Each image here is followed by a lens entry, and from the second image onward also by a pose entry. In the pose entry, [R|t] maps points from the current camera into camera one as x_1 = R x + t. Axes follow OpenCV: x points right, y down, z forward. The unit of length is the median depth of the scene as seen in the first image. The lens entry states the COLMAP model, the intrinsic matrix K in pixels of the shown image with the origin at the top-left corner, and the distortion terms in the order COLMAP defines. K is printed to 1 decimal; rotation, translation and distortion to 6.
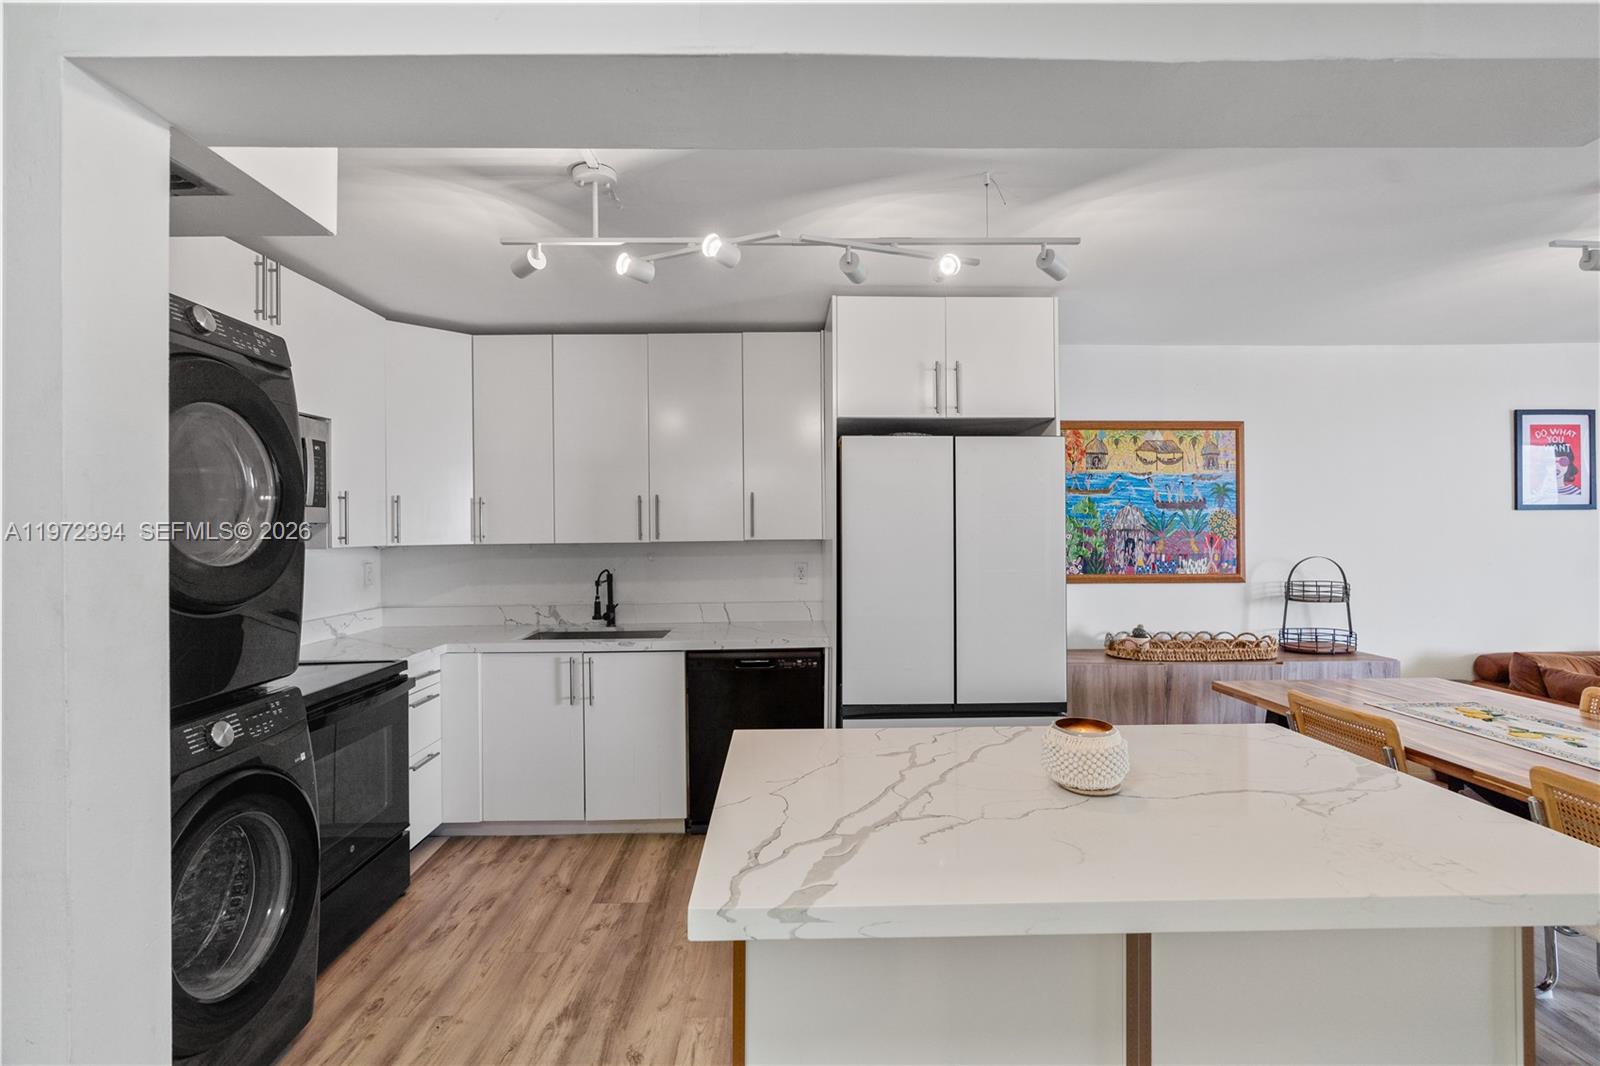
lens RADIAL K [[717.4, 0, 783.2], [0, 717.4, 524.5], [0, 0, 1]] dist [-0.013725, 0.004627]
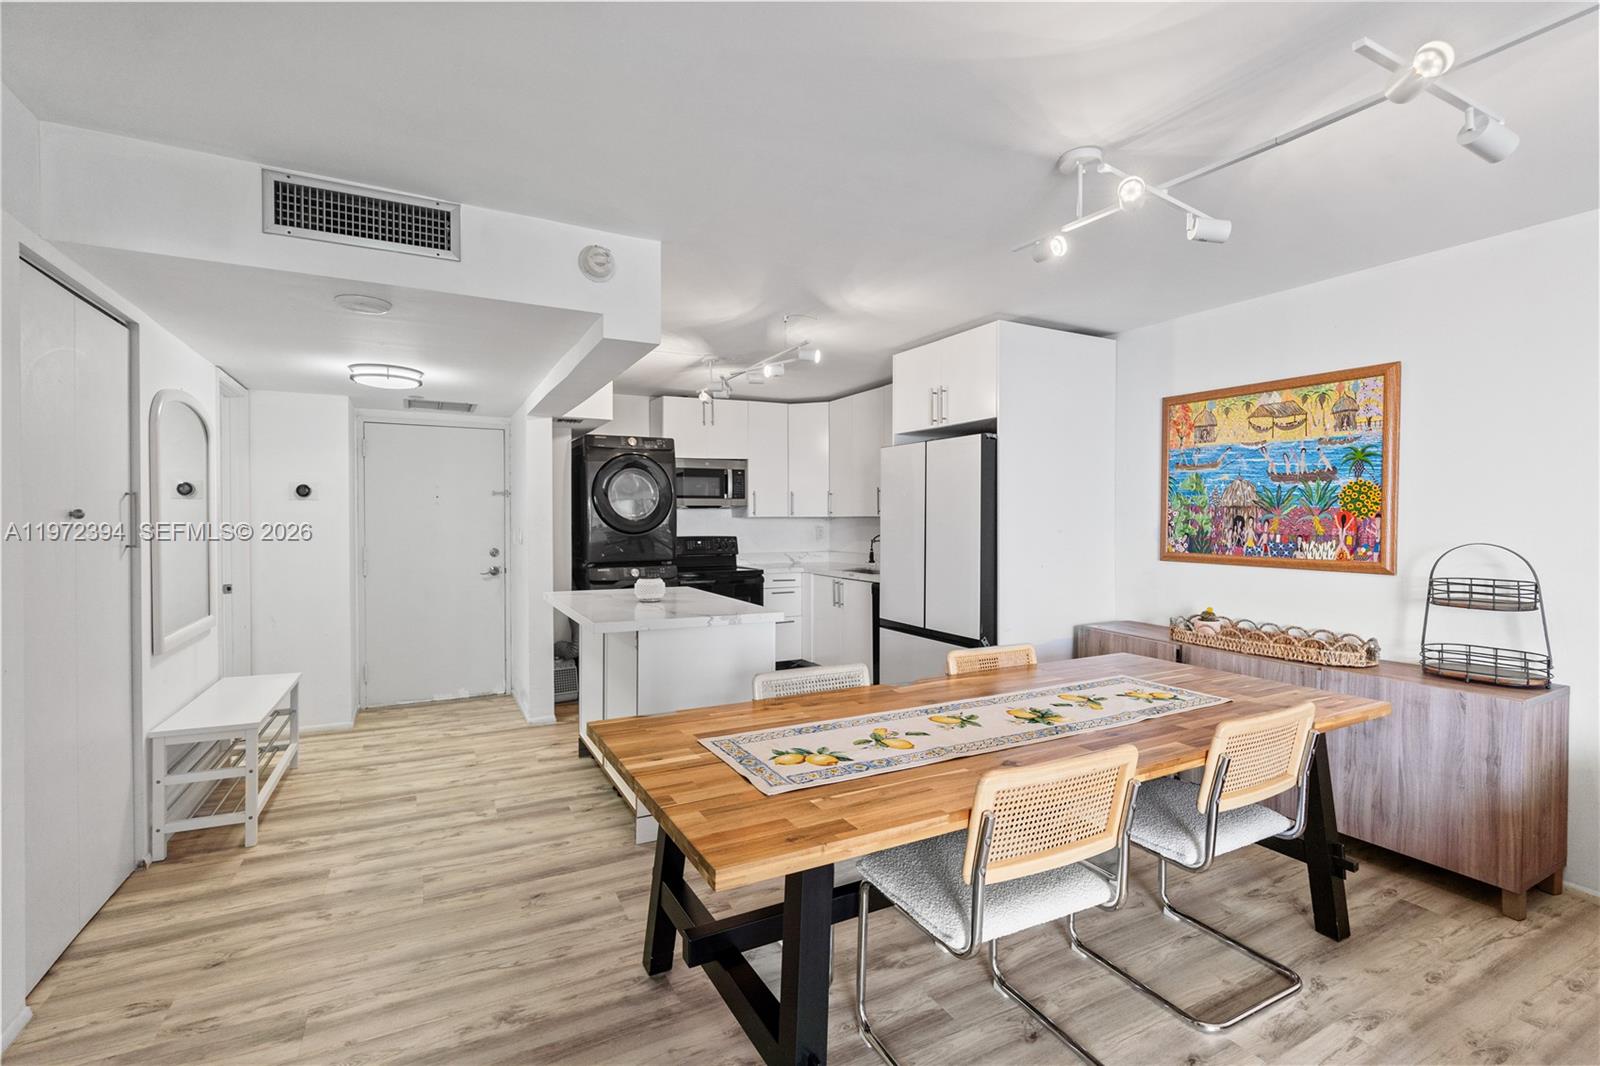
lens RADIAL K [[717.4, 0, 802.0], [0, 717.4, 528.9], [0, 0, 1]] dist [-0.013725, 0.004627]
pose [[0.455483, 0.020151, -0.890017, 1.048767], [0.004039, 0.999687, 0.024701, 0.011250], [0.890236, -0.014845, 0.455259, 0.093880]]
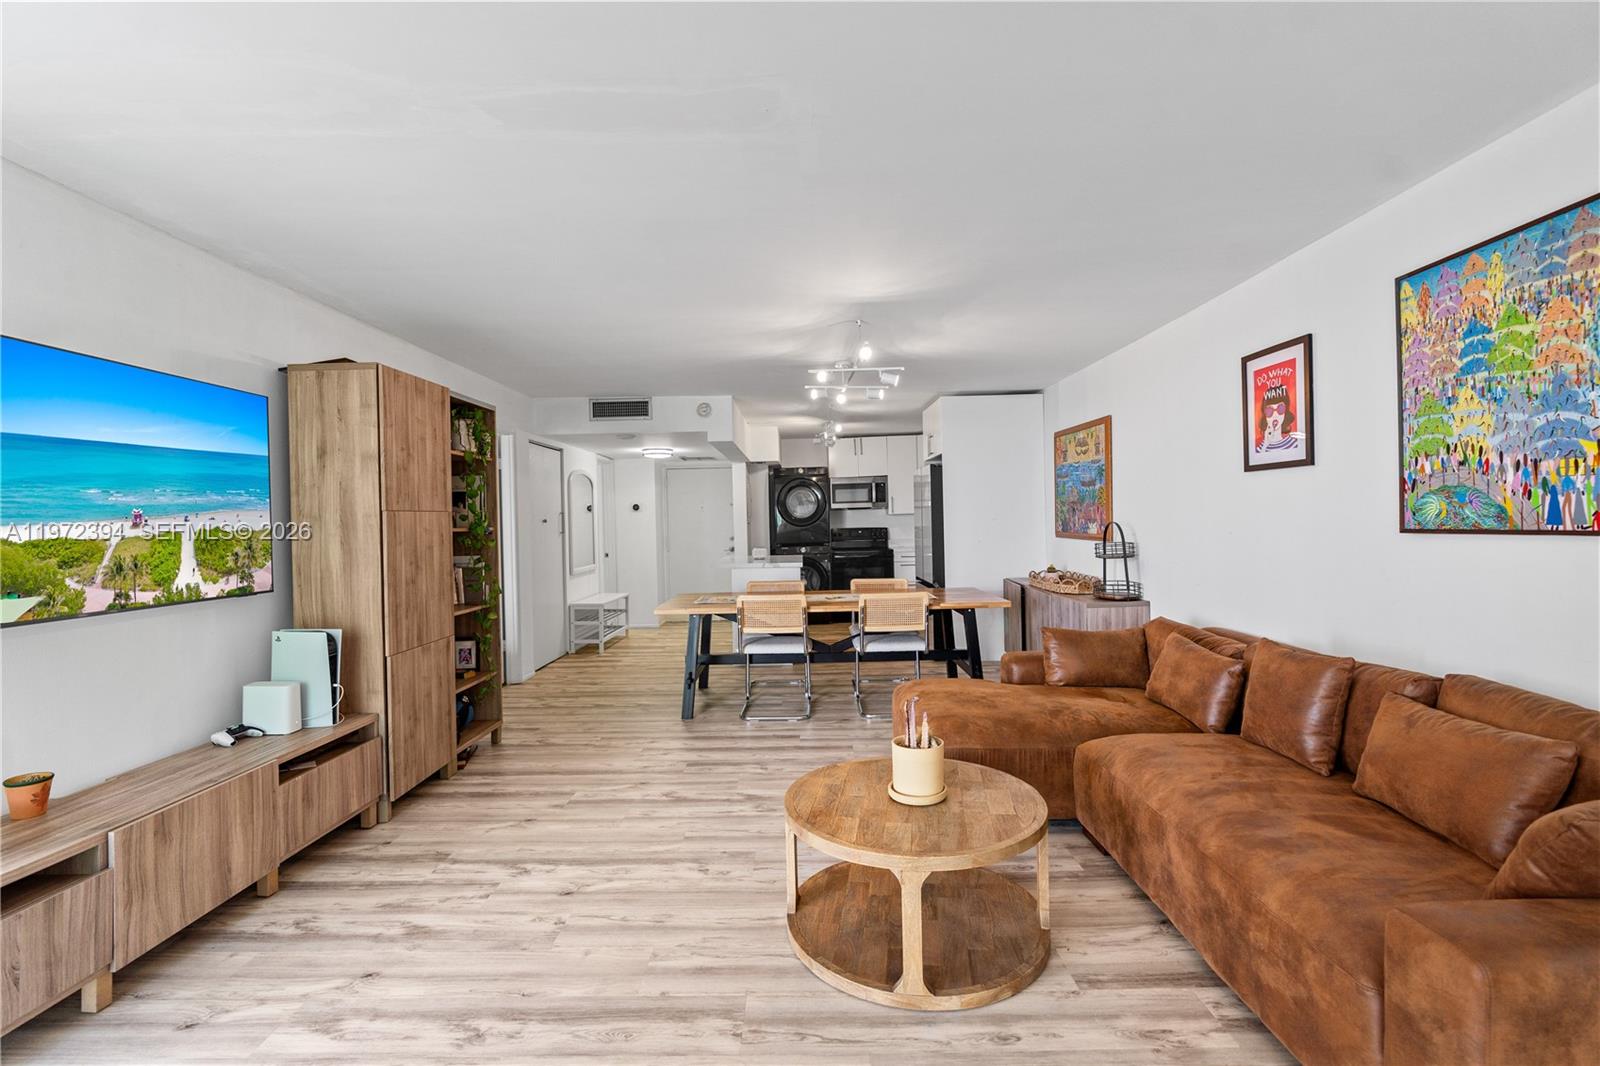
lens RADIAL K [[717.4, 0, 799.2], [0, 717.4, 525.2], [0, 0, 1]] dist [-0.013725, 0.004627]
pose [[-0.019224, 0.015899, -0.999689, 1.968012], [0.032715, 0.999348, 0.015264, 0.014409], [0.999280, -0.032412, -0.019732, 0.473533]]
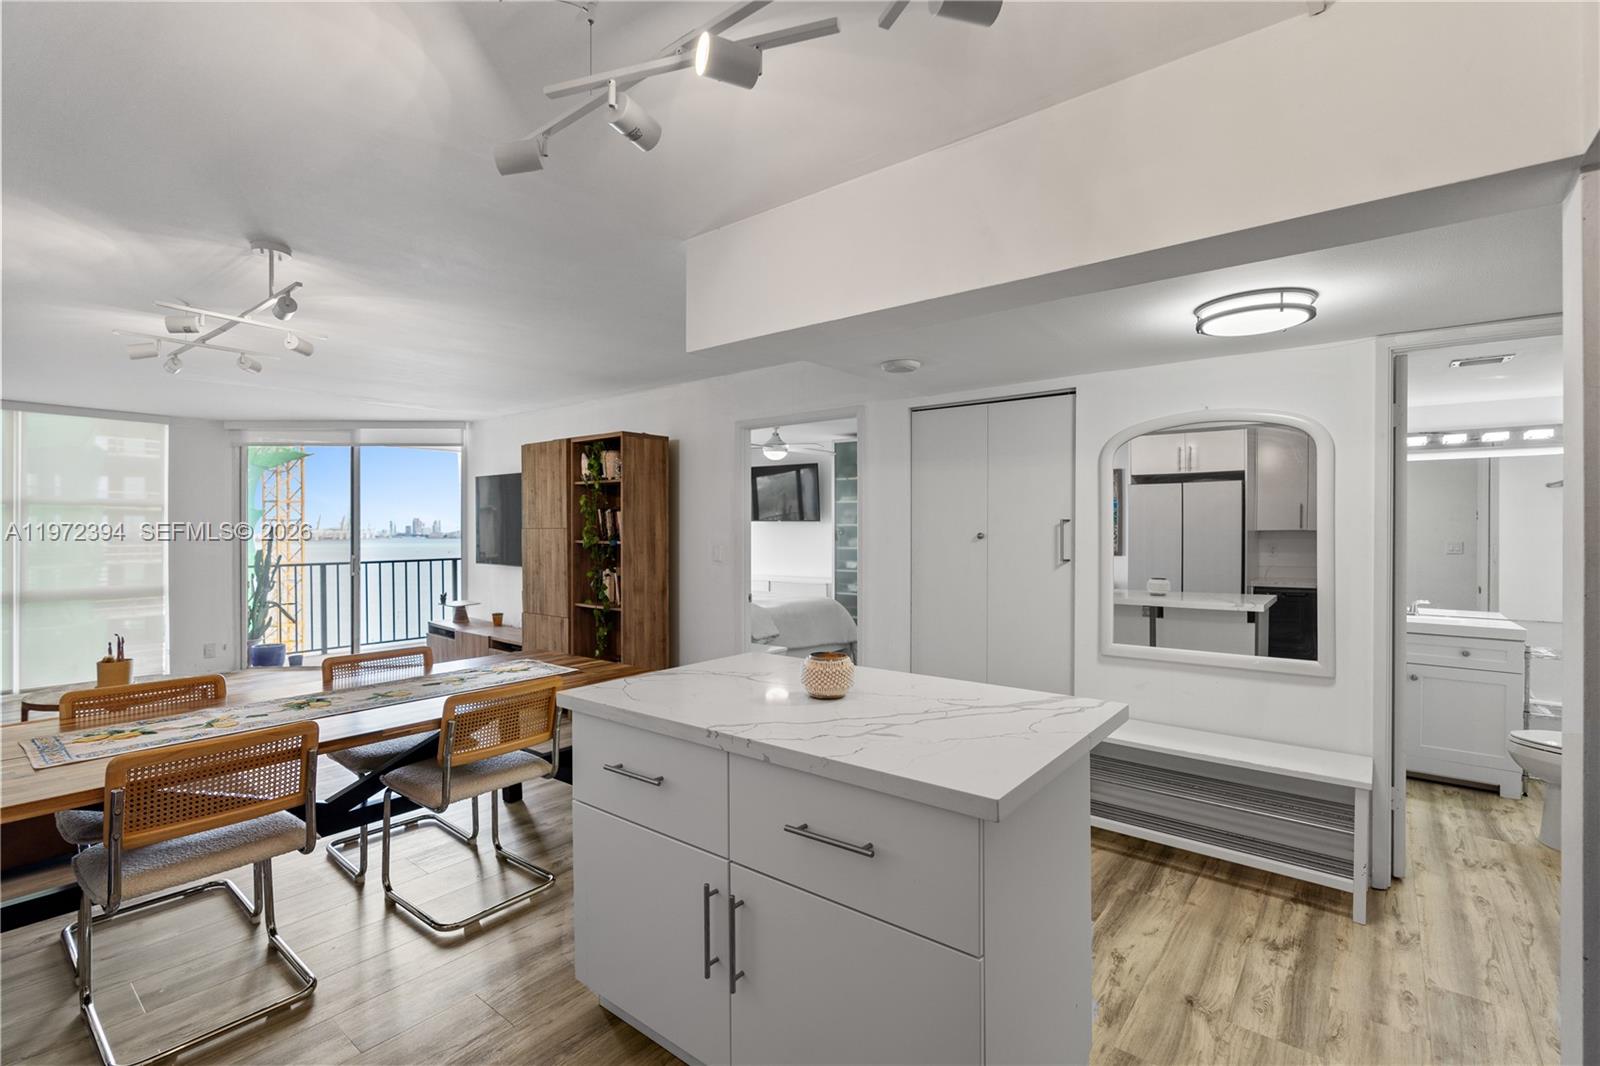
lens RADIAL K [[717.4, 0, 797.6], [0, 717.4, 527.4], [0, 0, 1]] dist [-0.013725, 0.004627]
pose [[-0.771156, 0.009692, 0.636572, -0.152382], [-0.000120, 0.999882, -0.015369, 0.014116], [-0.636646, -0.011928, -0.771064, 0.736474]]
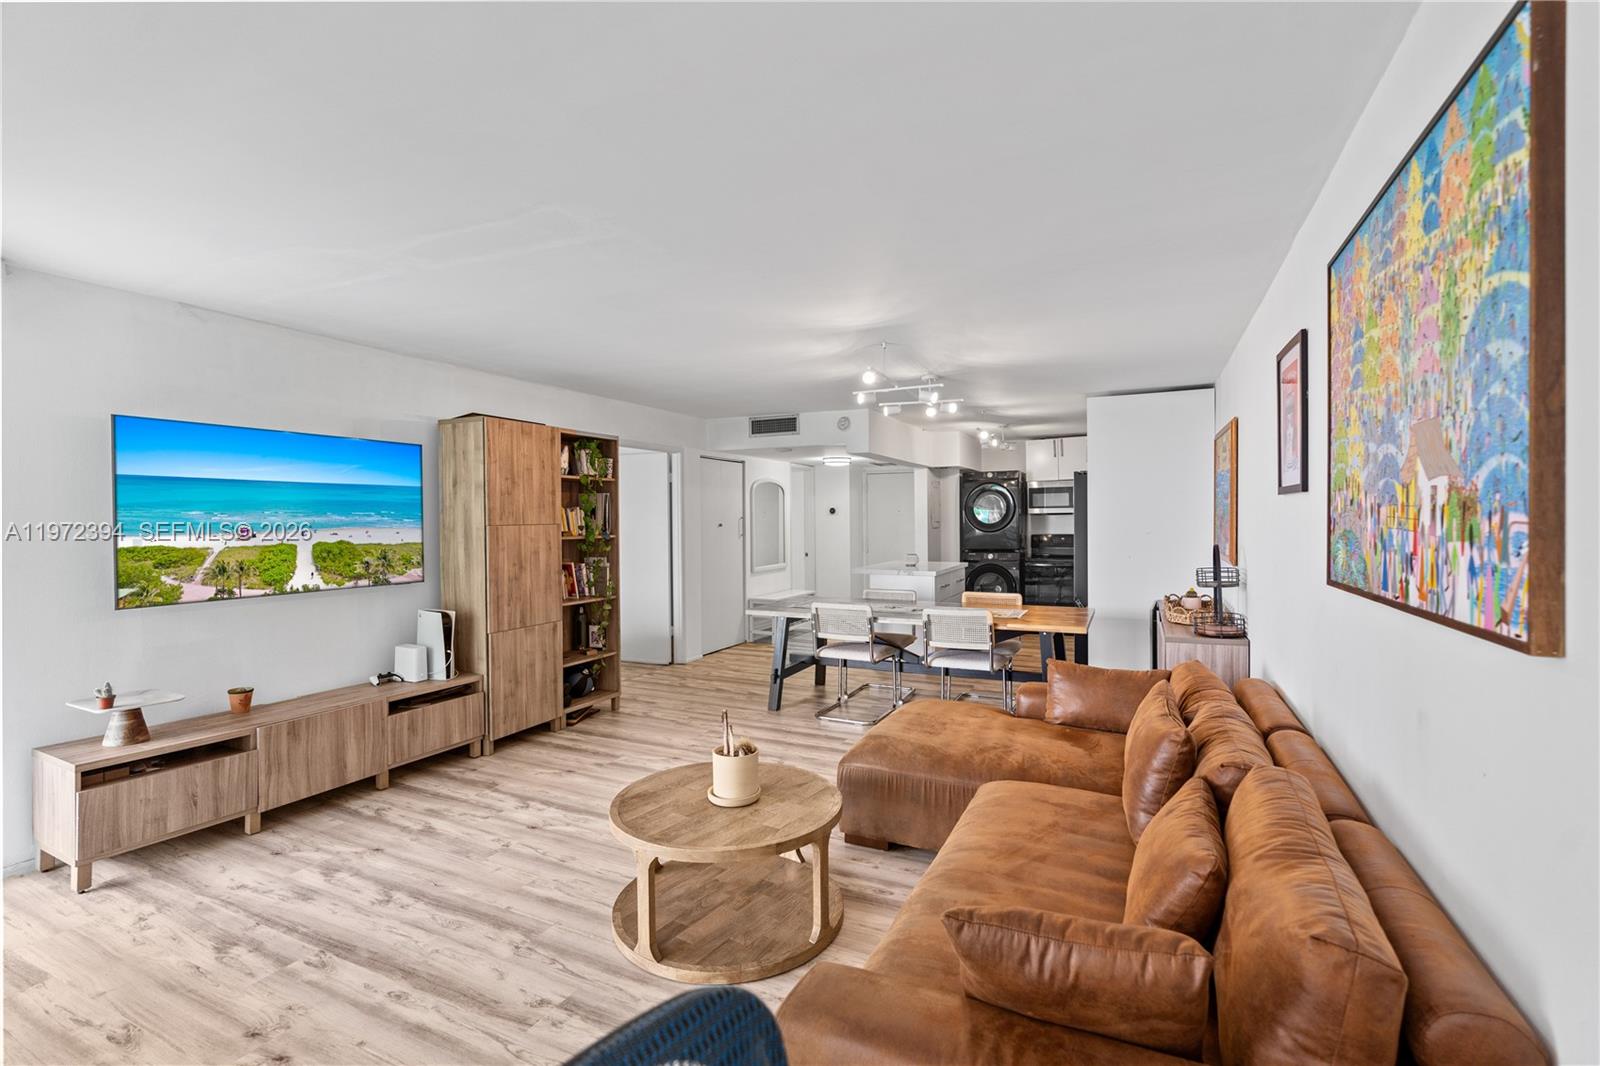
lens RADIAL K [[717.4, 0, 803.5], [0, 717.4, 527.7], [0, 0, 1]] dist [-0.013725, 0.004627]
pose [[-0.439029, 0.024054, -0.898151, 1.938797], [0.021841, 0.999632, 0.016095, -0.009195], [0.898208, -0.012550, -0.439392, 0.902948]]
